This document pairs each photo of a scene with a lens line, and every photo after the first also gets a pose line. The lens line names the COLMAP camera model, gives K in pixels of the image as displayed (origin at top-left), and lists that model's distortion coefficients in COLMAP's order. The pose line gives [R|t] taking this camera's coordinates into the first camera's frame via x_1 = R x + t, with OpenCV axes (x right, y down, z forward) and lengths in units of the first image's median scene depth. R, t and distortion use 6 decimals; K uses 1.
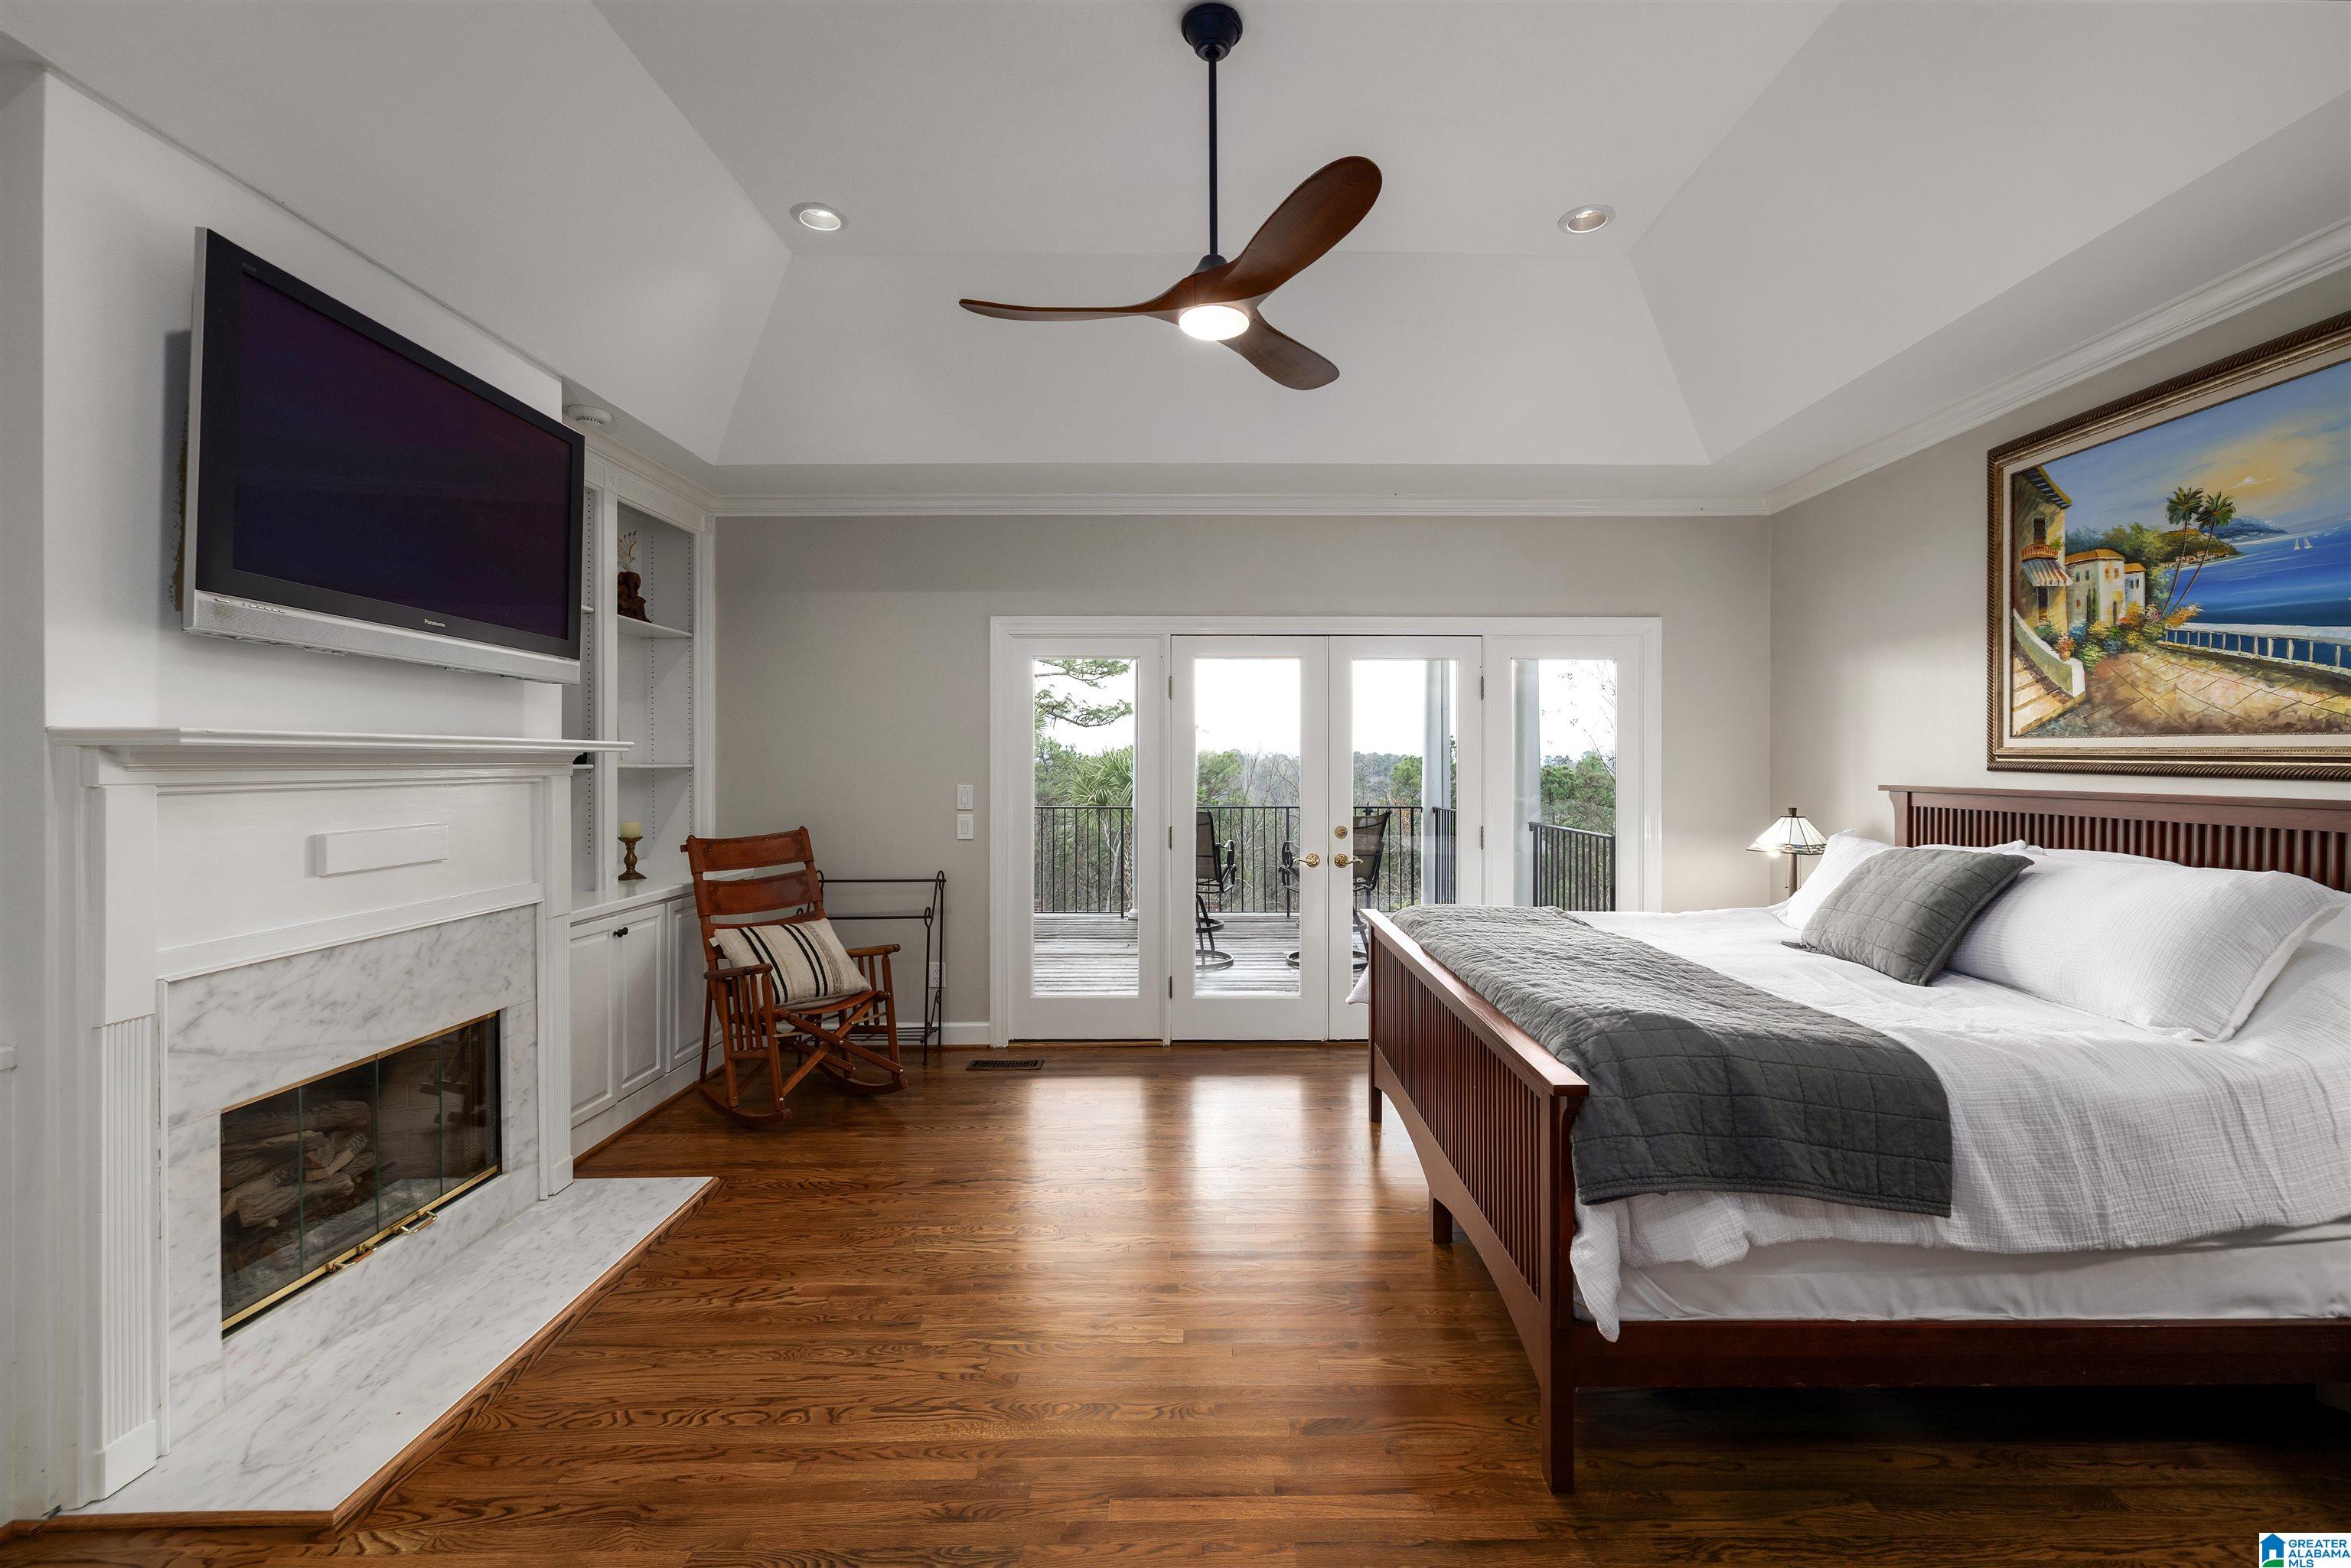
lens RADIAL K [[1017.0, 0, 1175.9], [0, 1017.0, 775.0], [0, 0, 1]] dist [0.003775, 0.000018]
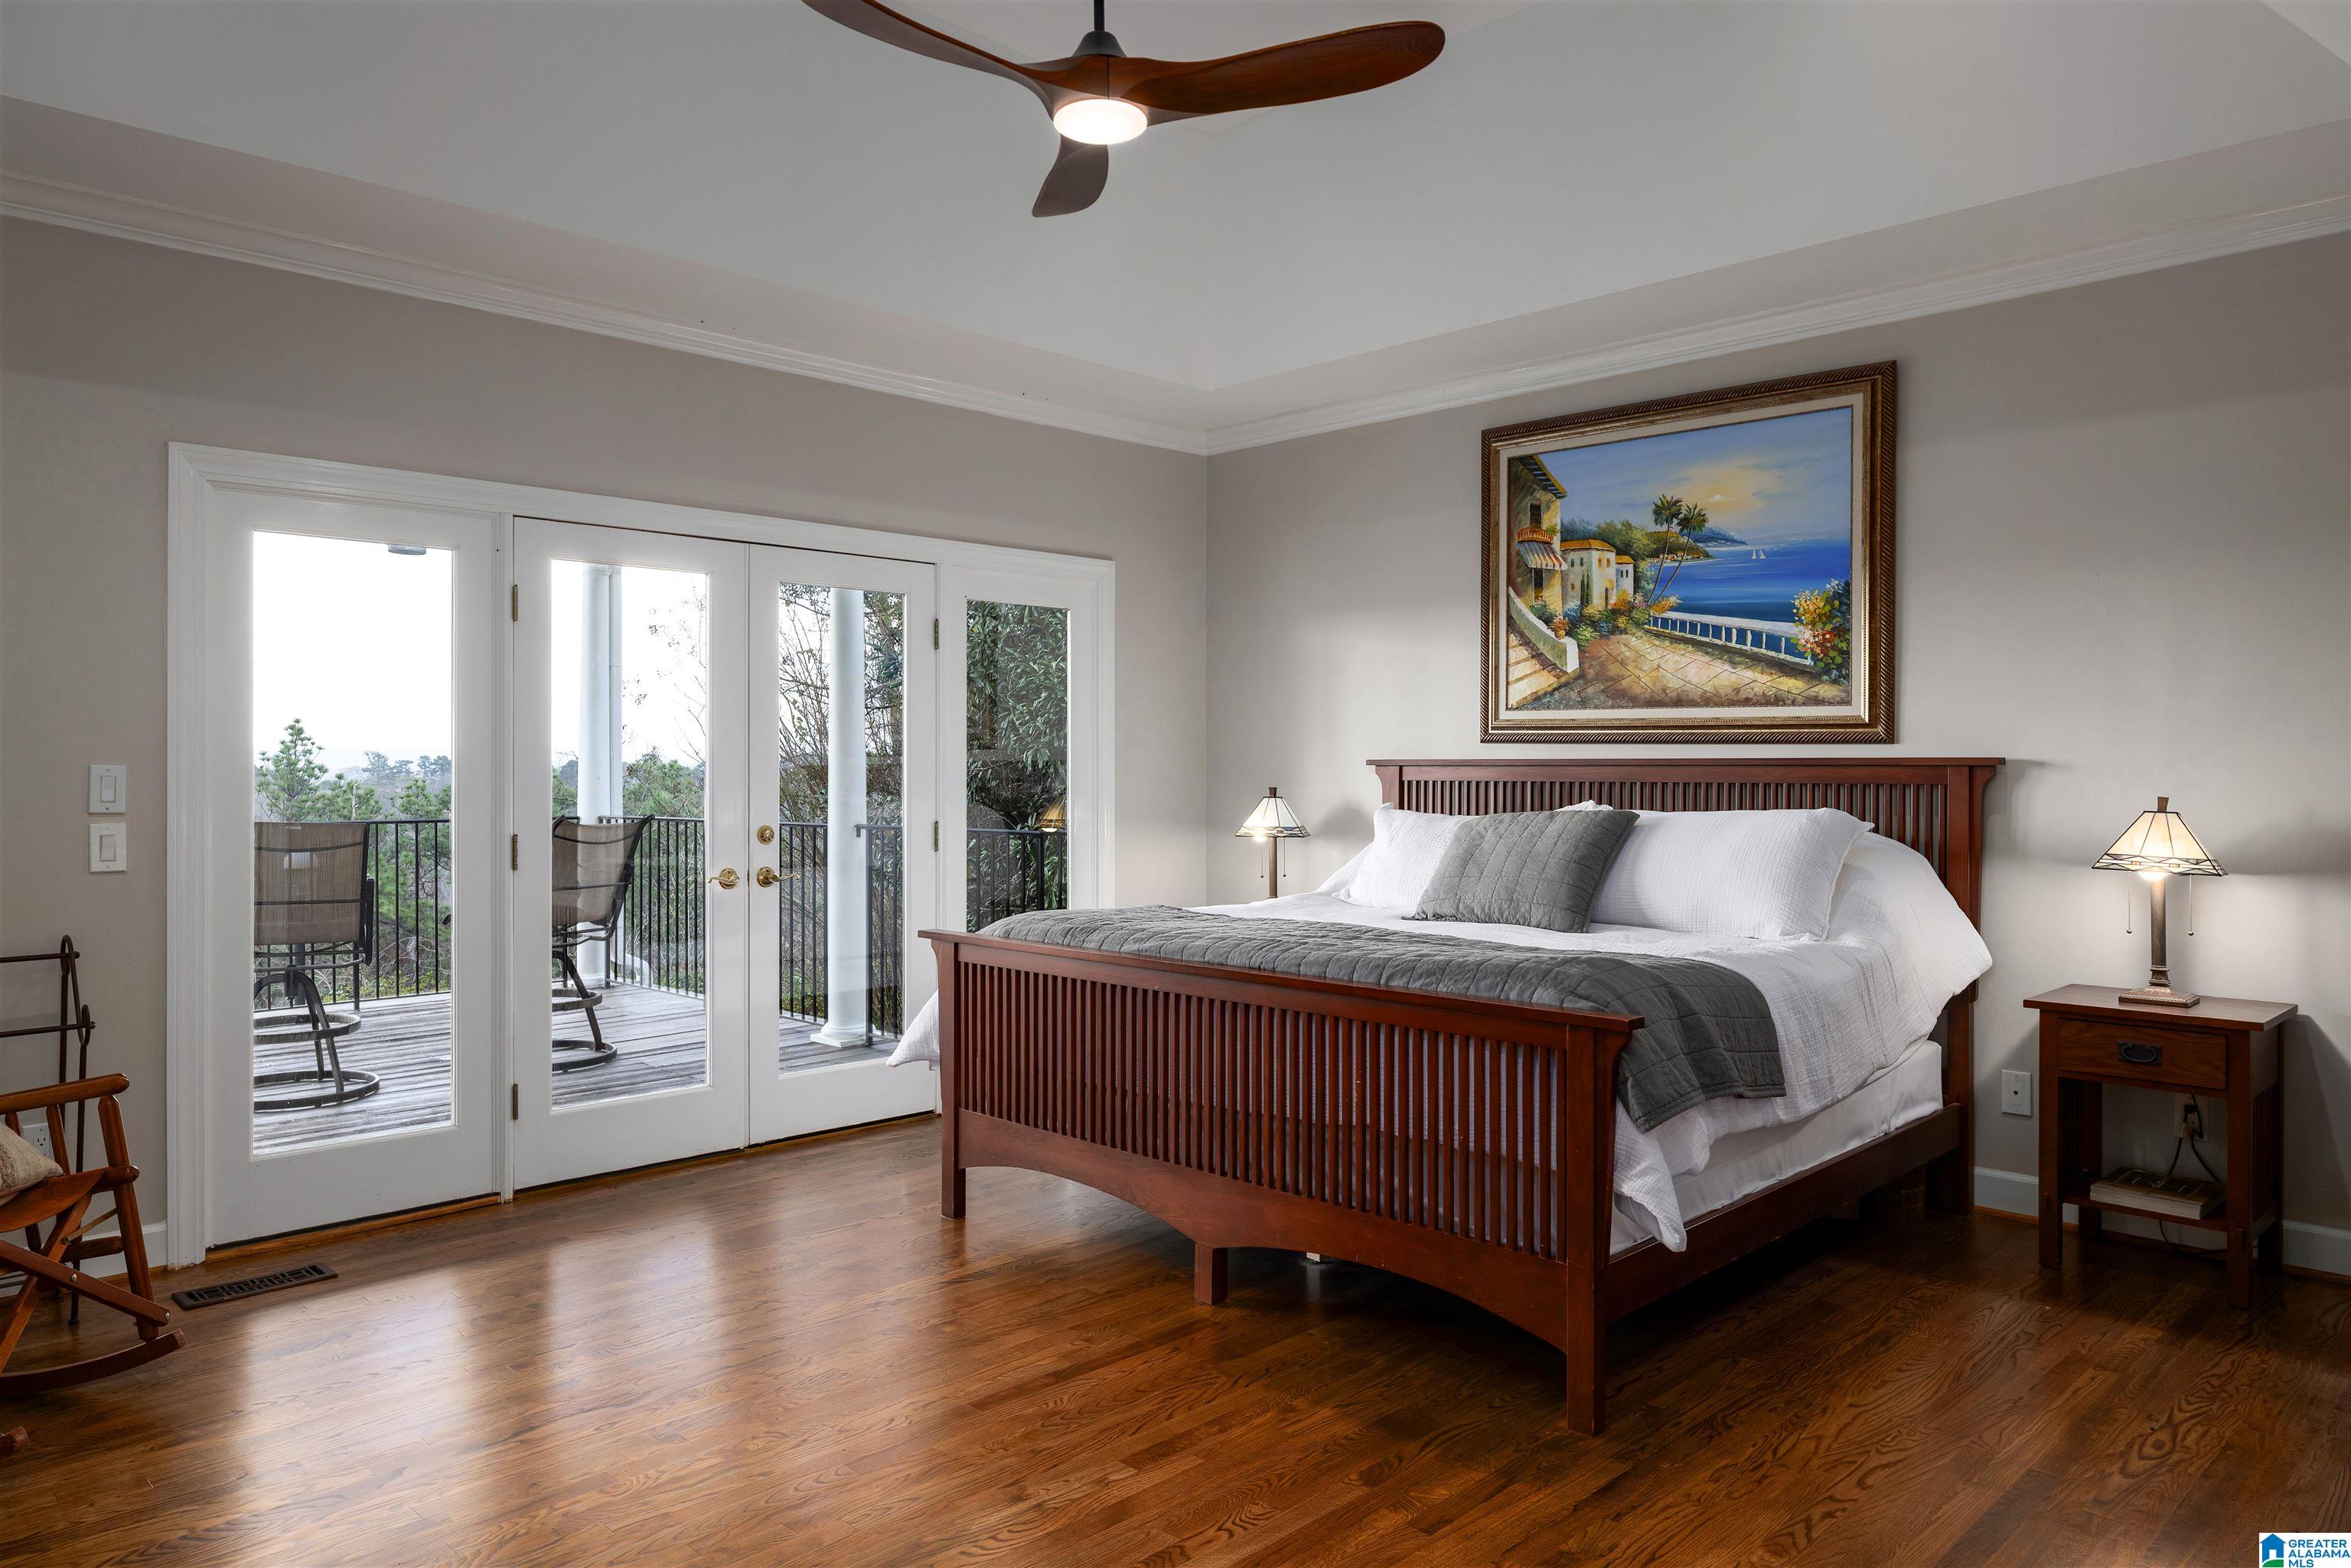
lens RADIAL K [[1546.3, 0, 1175.5], [0, 1546.3, 773.8], [0, 0, 1]] dist [0.005971, -0.002350]
pose [[0.715598, -0.004406, 0.698498, -0.583042], [0.008320, 0.999963, -0.002216, 0.032191], [-0.698462, 0.007397, 0.715608, 0.115828]]
